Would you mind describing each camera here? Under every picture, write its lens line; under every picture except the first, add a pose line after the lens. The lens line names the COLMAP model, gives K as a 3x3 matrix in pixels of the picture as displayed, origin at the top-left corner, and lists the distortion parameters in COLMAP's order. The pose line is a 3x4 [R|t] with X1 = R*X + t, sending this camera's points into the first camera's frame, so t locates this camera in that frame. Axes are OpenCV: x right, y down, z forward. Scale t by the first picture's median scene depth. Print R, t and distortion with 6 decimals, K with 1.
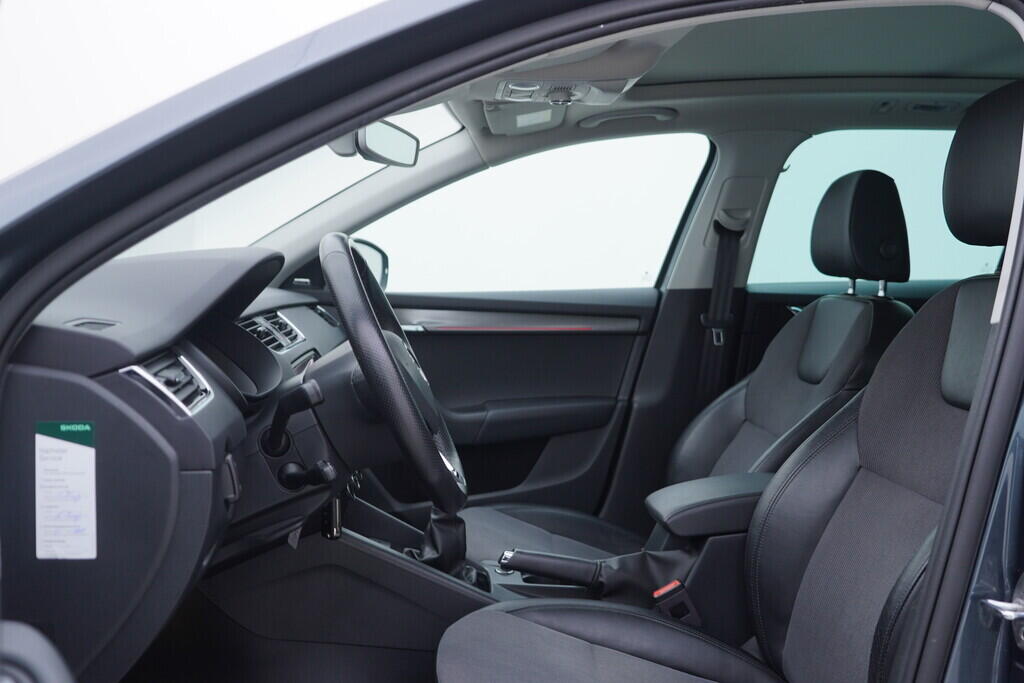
lens RADIAL K [[1051.0, 0, 512.2], [0, 1051.0, 290.6], [0, 0, 1]] dist [0.002027, 0.003413]
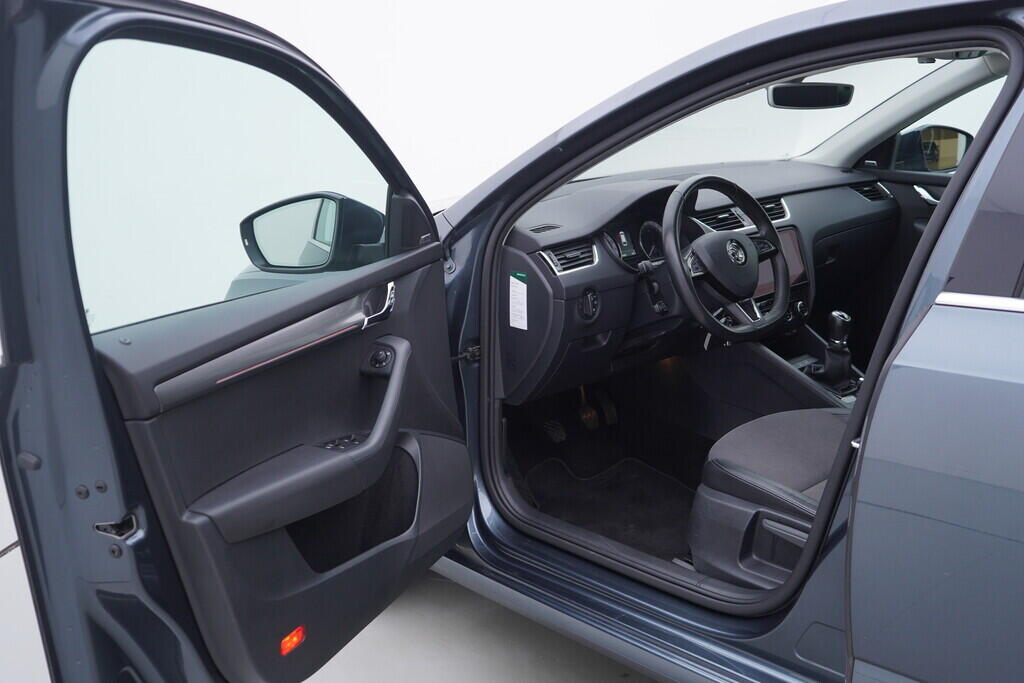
lens RADIAL K [[1060.4, 0, 512.0], [0, 1060.4, 341.5], [0, 0, 1]] dist [0.003156, 0.011161]
pose [[0.676339, 0.162751, -0.718386, 1.284717], [0.009137, 0.973356, 0.229117, -0.264941], [0.736534, -0.161525, 0.656831, -0.590762]]
